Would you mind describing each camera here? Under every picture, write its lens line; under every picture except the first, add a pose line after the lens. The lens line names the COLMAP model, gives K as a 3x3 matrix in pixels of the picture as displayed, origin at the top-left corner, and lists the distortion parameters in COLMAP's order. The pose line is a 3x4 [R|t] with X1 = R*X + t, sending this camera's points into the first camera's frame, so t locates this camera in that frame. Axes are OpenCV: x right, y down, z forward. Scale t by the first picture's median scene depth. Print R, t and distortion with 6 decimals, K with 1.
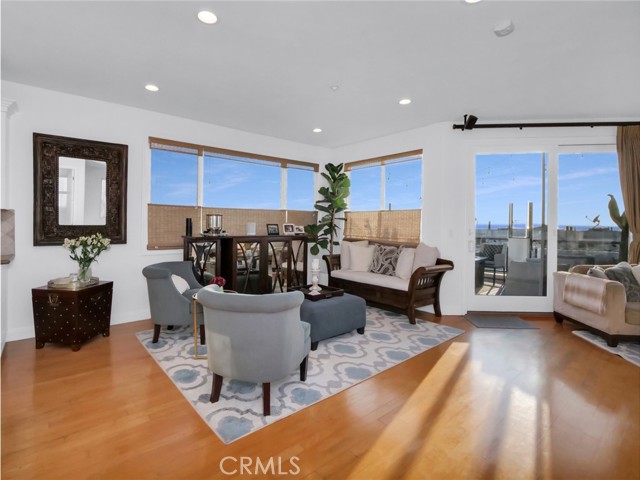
lens RADIAL K [[319.7, 0, 318.3], [0, 319.7, 227.0], [0, 0, 1]] dist [-0.000861, -0.000533]
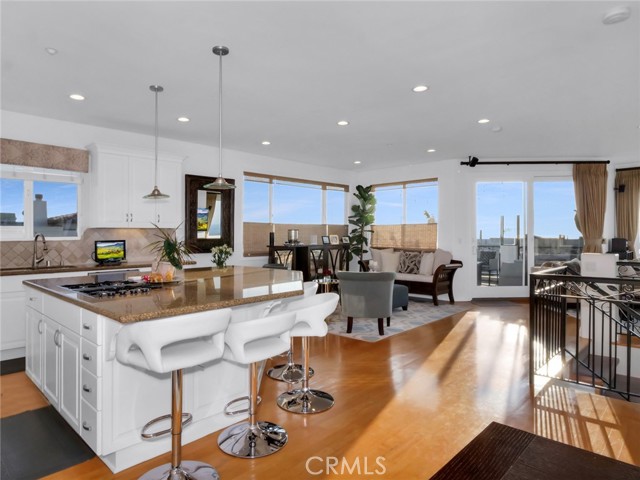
lens RADIAL K [[402.7, 0, 320.0], [0, 402.7, 240.0], [0, 0, 1]] dist [0.032466, 0.000378]
pose [[0.993211, -0.013651, 0.115519, -0.381287], [0.013390, 0.999906, 0.003042, 0.001723], [-0.115550, -0.001475, 0.993301, -0.650378]]
